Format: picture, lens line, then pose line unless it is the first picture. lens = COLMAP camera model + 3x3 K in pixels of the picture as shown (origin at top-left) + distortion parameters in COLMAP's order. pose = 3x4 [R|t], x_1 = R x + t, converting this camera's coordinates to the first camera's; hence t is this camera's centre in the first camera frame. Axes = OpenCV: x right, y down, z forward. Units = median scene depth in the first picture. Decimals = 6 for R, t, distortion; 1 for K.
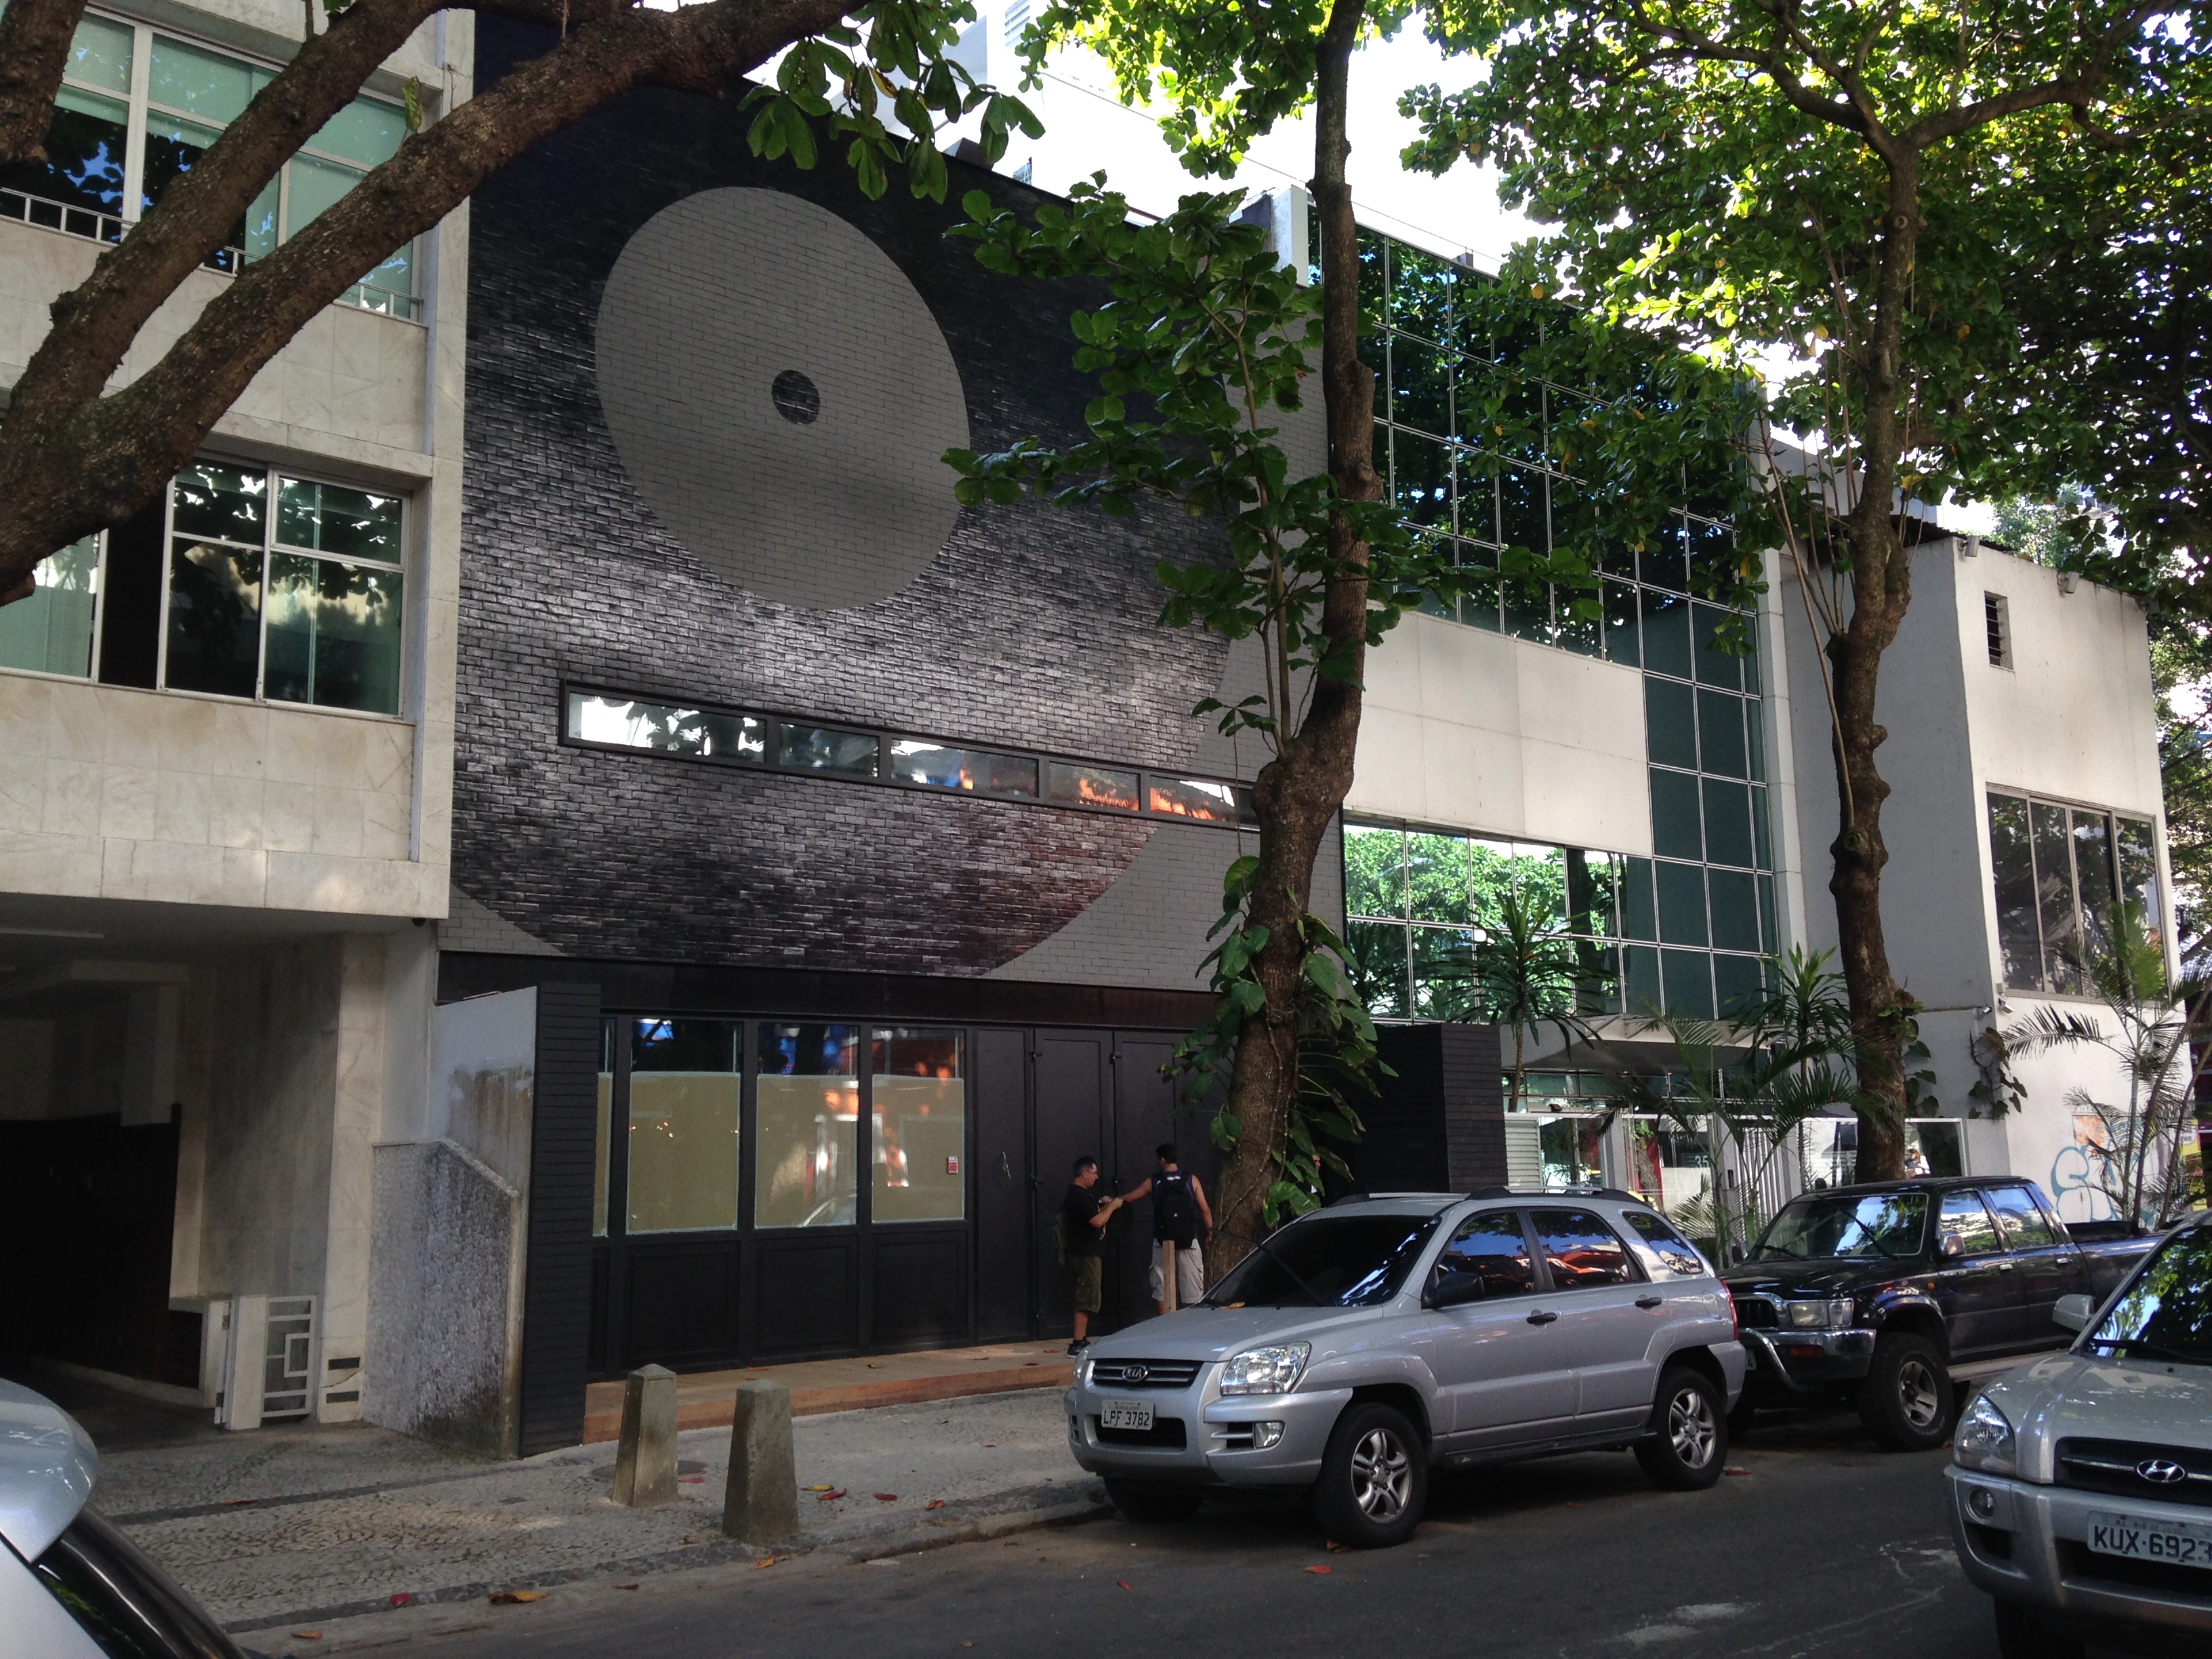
lens RADIAL K [[1997.6, 0, 1111.2], [0, 1997.6, 860.5], [0, 0, 1]] dist [0.184678, -0.282872]
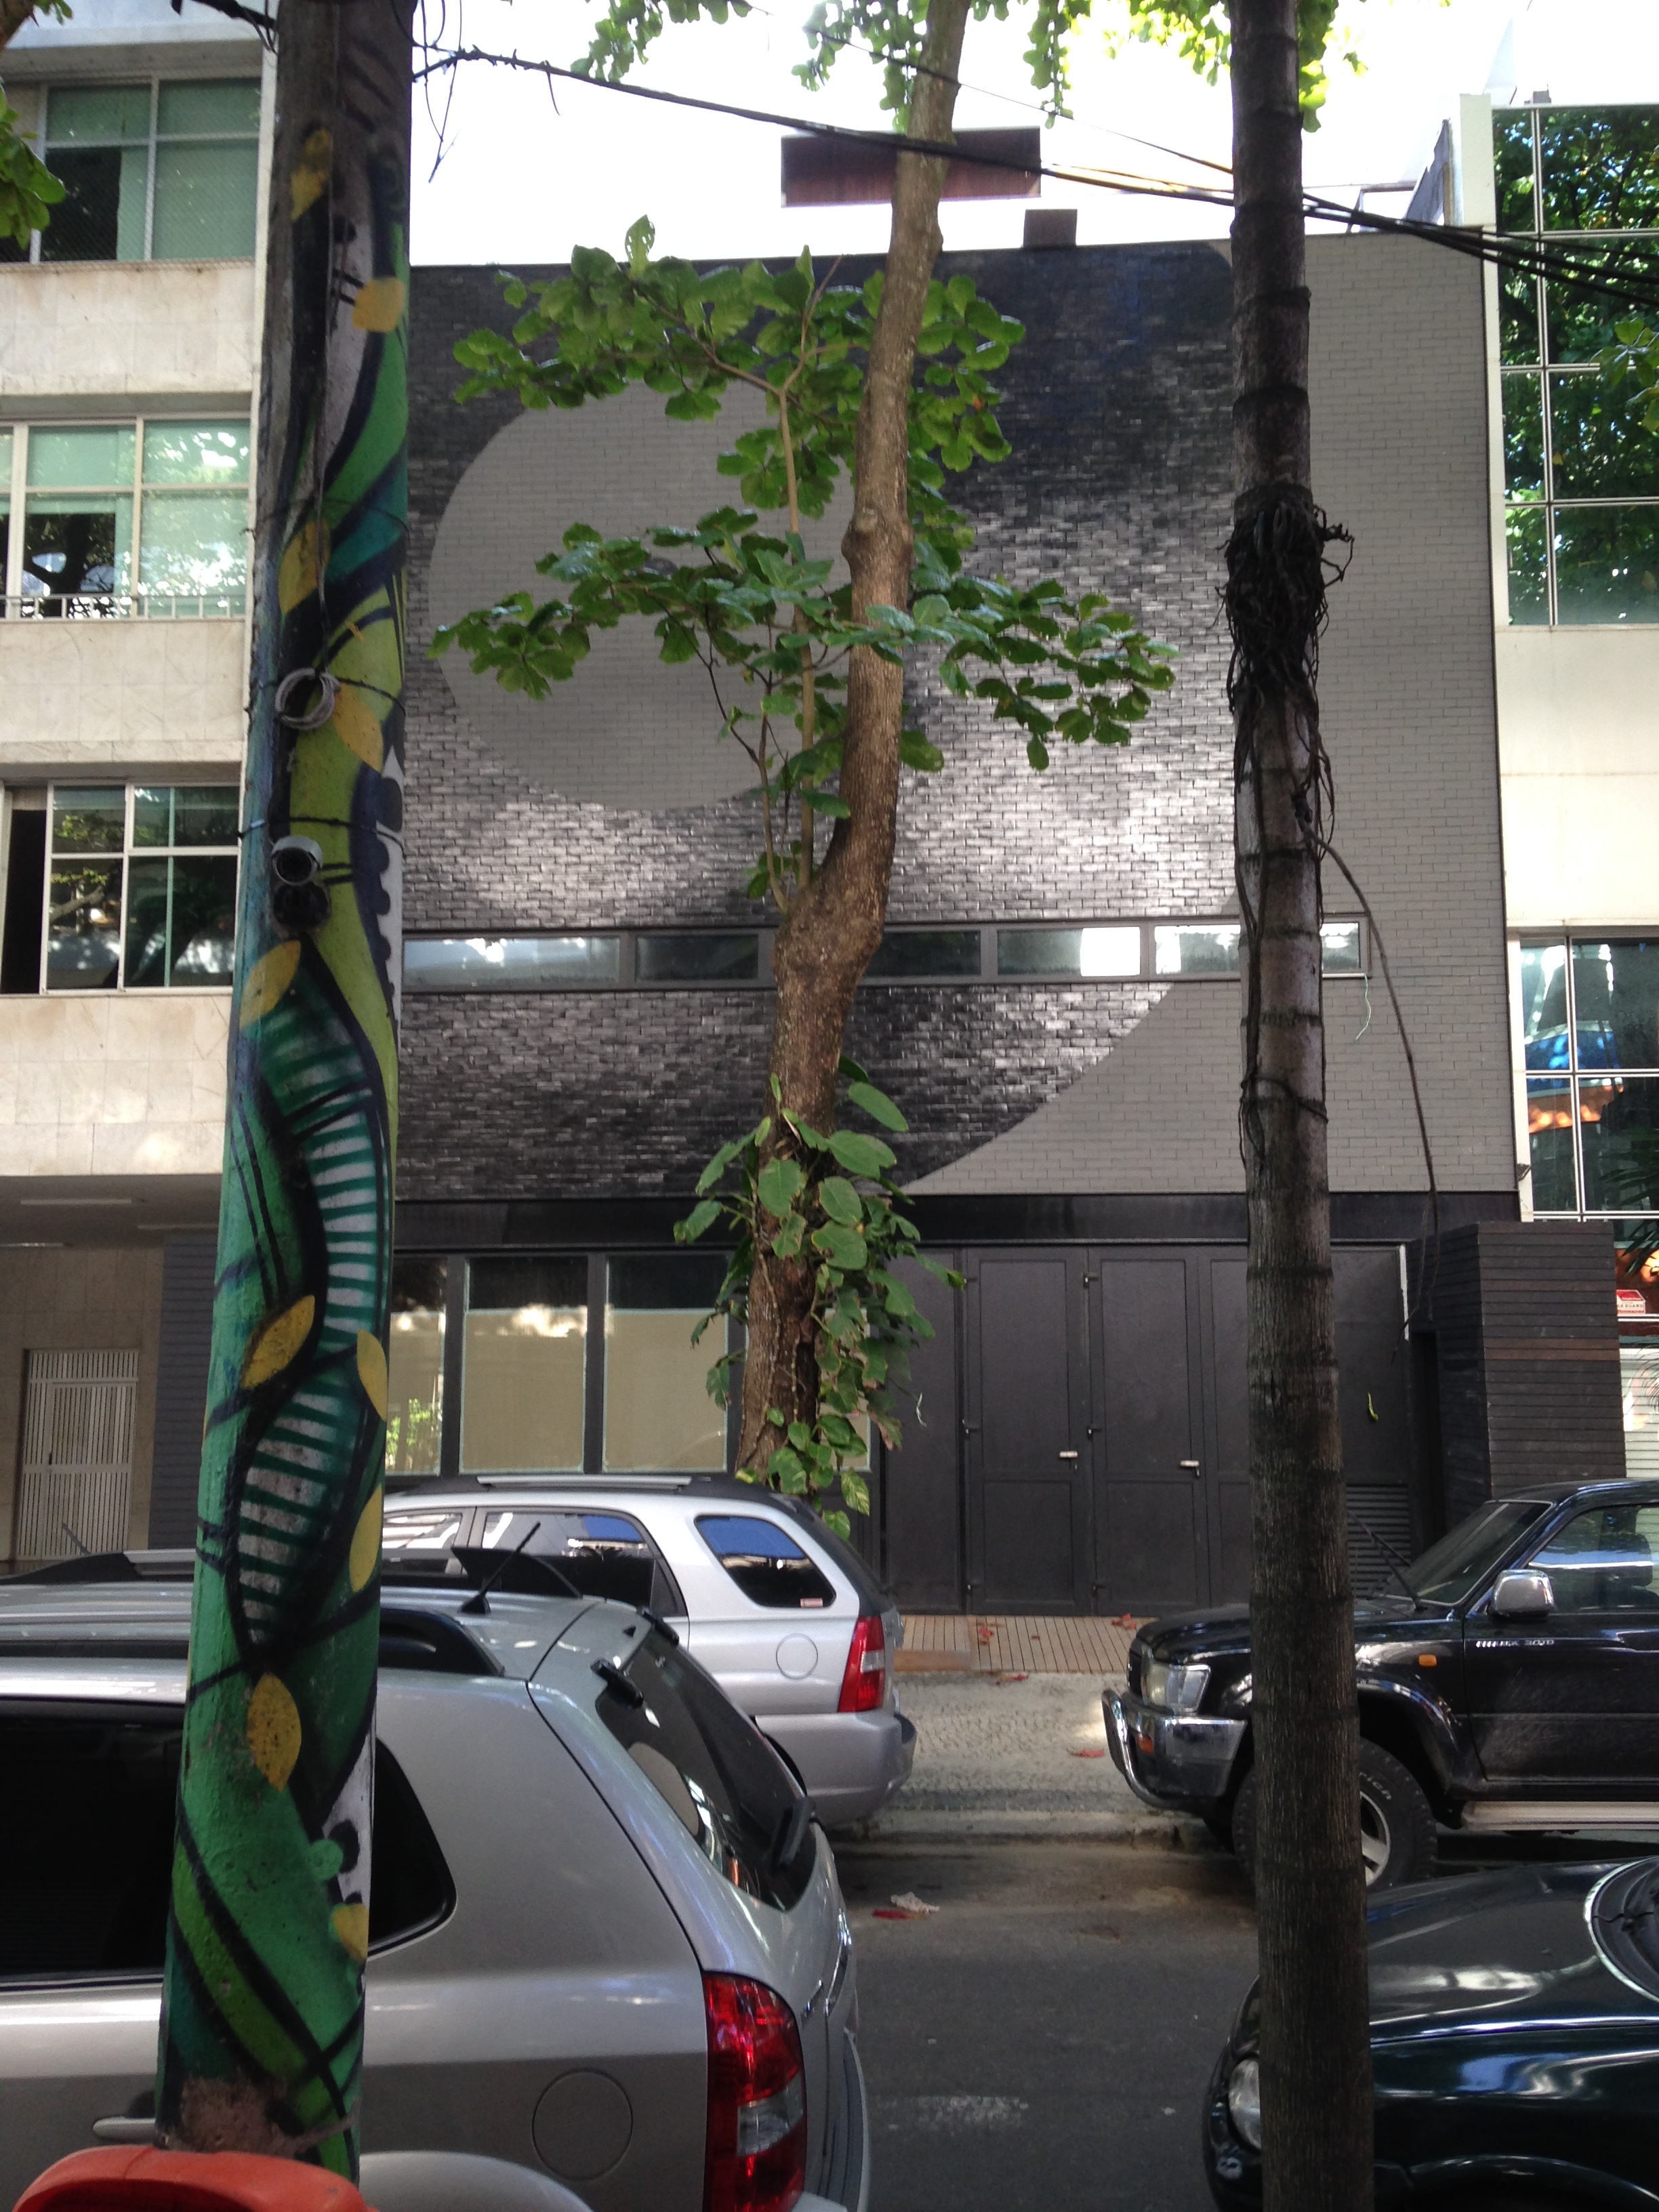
lens RADIAL K [[1997.6, 0, 829.5], [0, 1997.6, 1106.0], [0, 0, 1]] dist [0.184678, -0.282872]
pose [[0.740832, -0.078703, -0.667064, 0.554629], [0.094403, 0.995454, -0.012605, 0.032668], [0.665023, -0.053634, 0.744894, 0.374272]]
